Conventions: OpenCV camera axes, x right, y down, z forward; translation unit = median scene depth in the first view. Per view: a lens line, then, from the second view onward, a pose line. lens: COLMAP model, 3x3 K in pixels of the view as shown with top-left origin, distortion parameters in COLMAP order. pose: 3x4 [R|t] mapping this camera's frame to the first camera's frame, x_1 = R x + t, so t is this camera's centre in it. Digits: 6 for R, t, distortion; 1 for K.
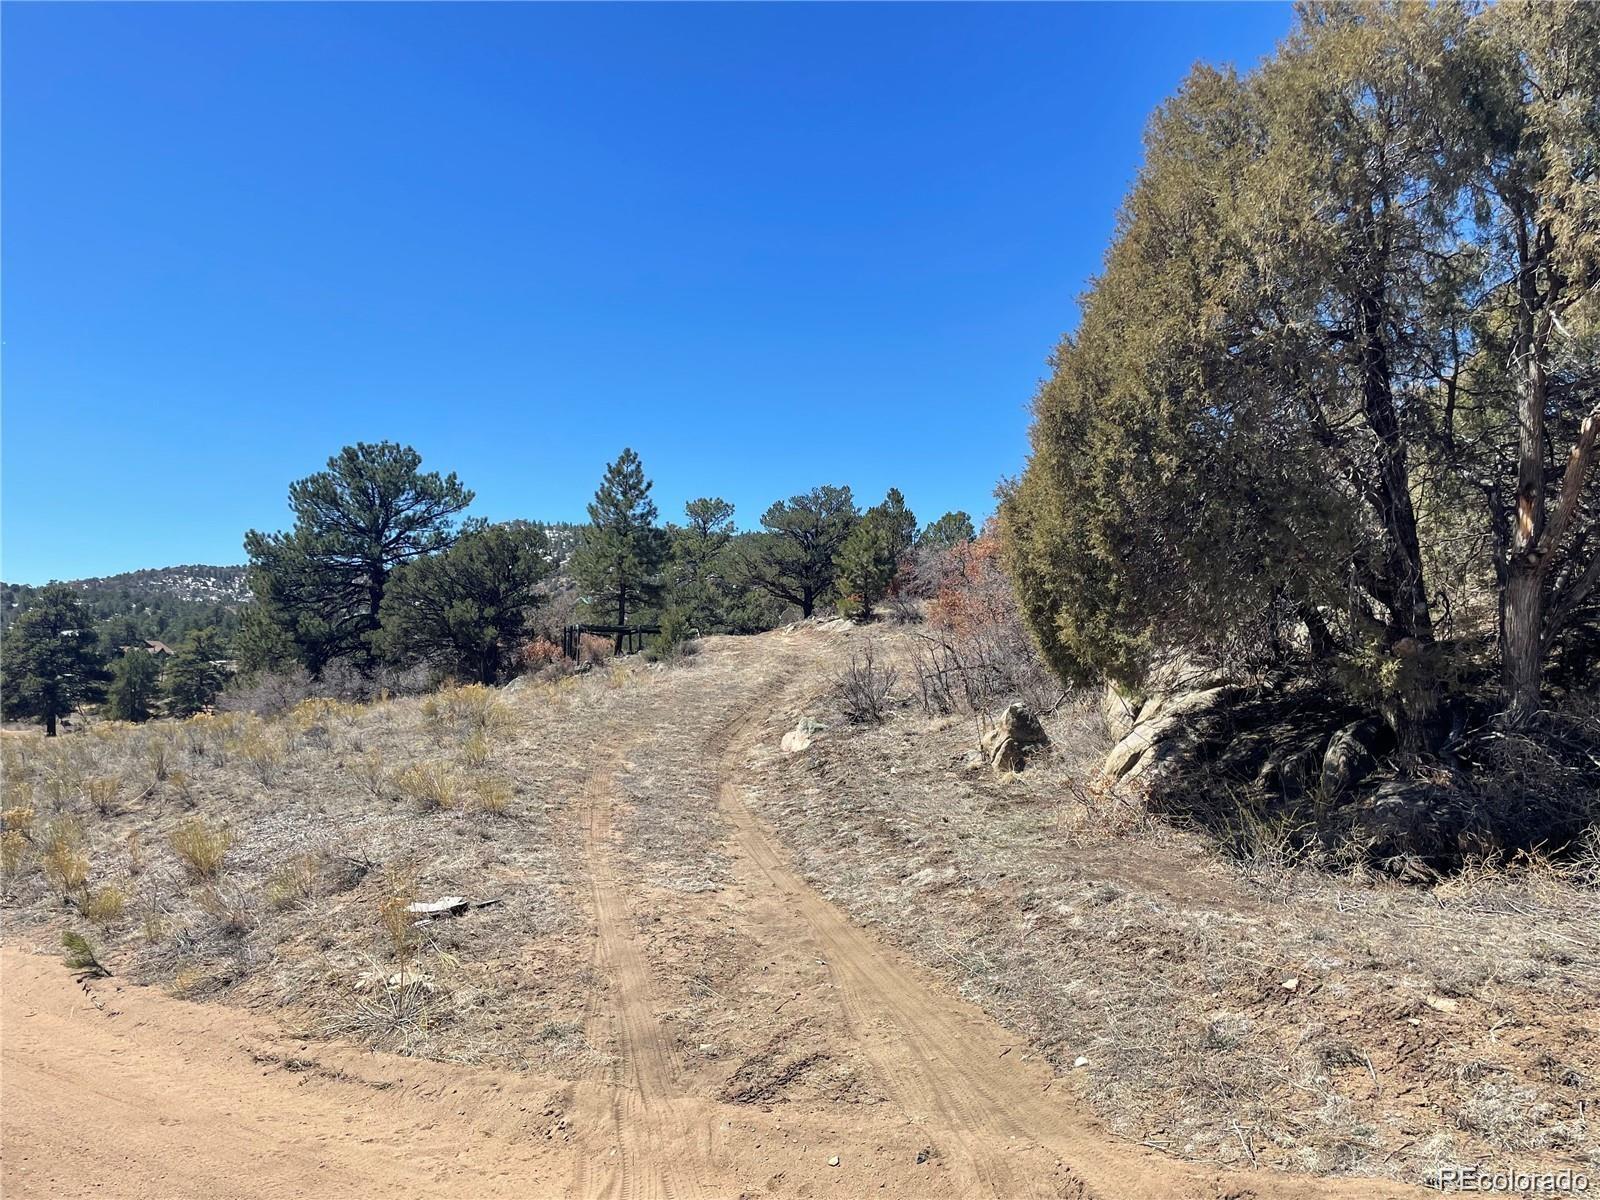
lens RADIAL K [[1255.5, 0, 793.0], [0, 1255.5, 576.1], [0, 0, 1]] dist [0.132667, -0.163534]
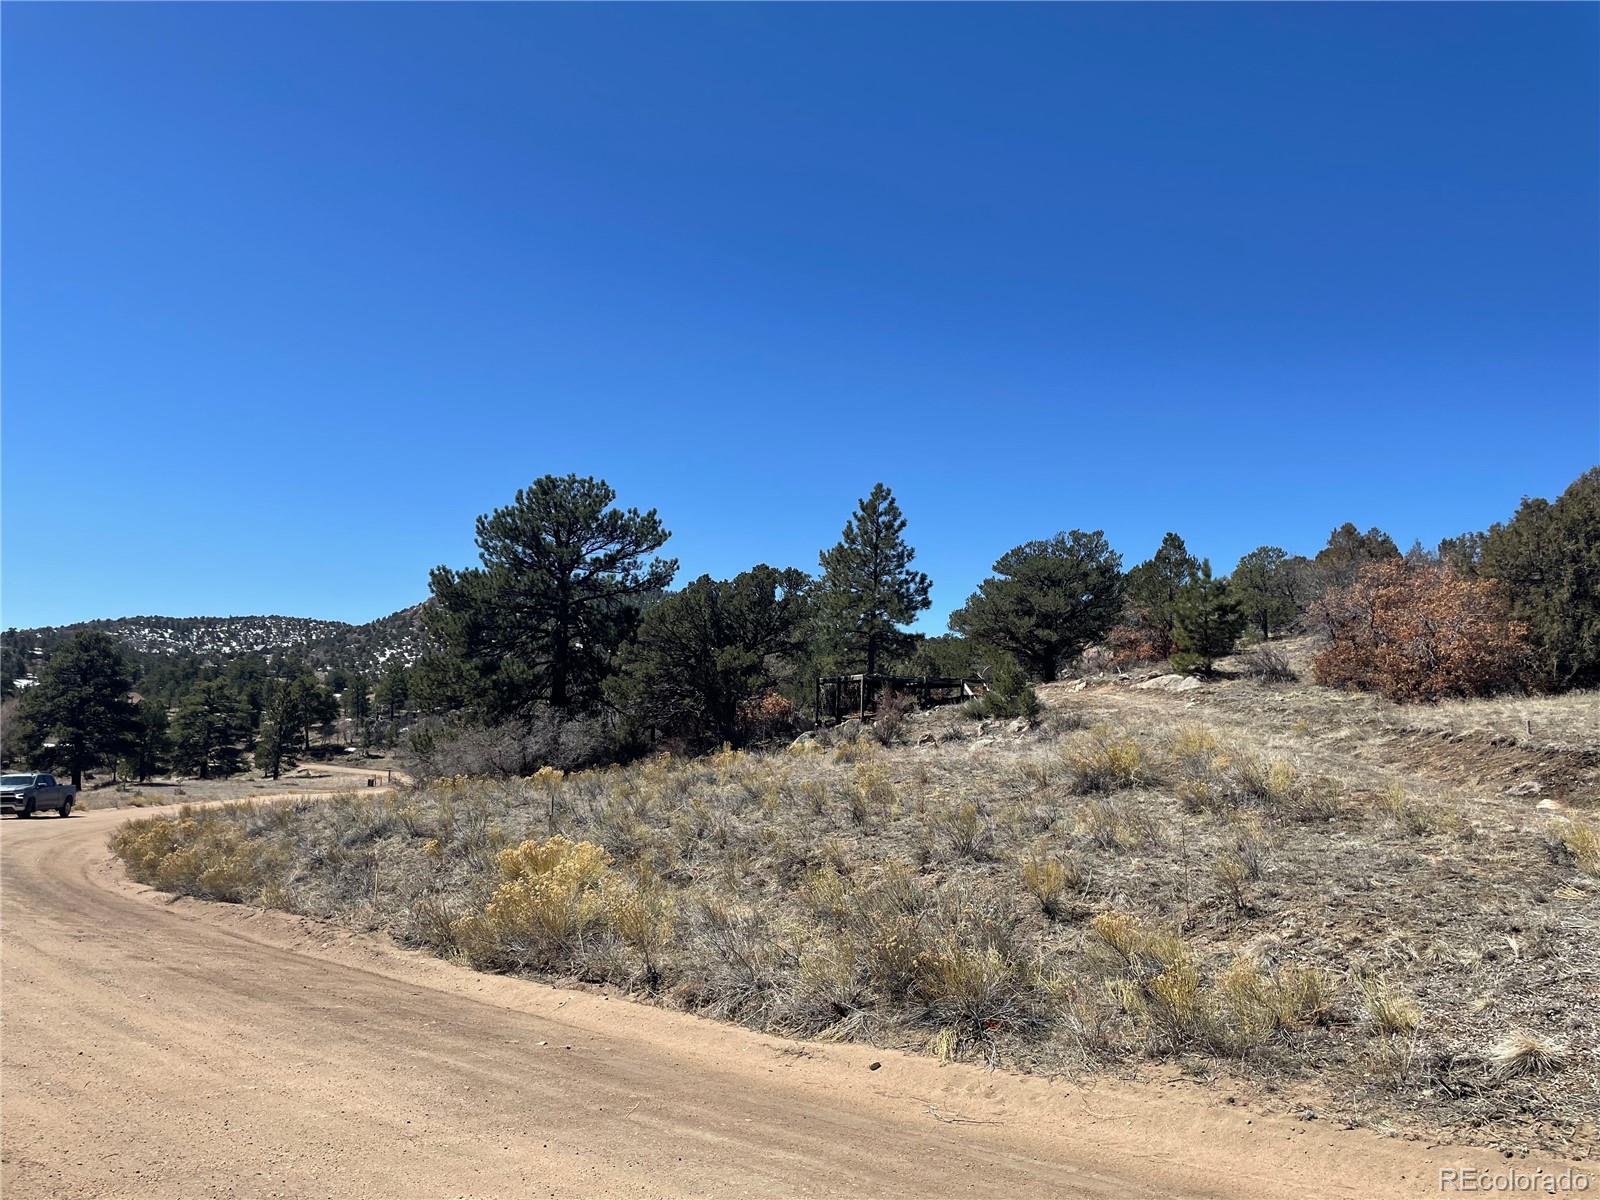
lens RADIAL K [[1255.5, 0, 793.0], [0, 1255.5, 576.1], [0, 0, 1]] dist [0.132667, -0.163534]
pose [[0.999364, 0.020976, 0.028839, -0.191075], [-0.019525, 0.998572, -0.049718, 0.010677], [-0.029840, 0.049124, 0.998347, 0.081401]]
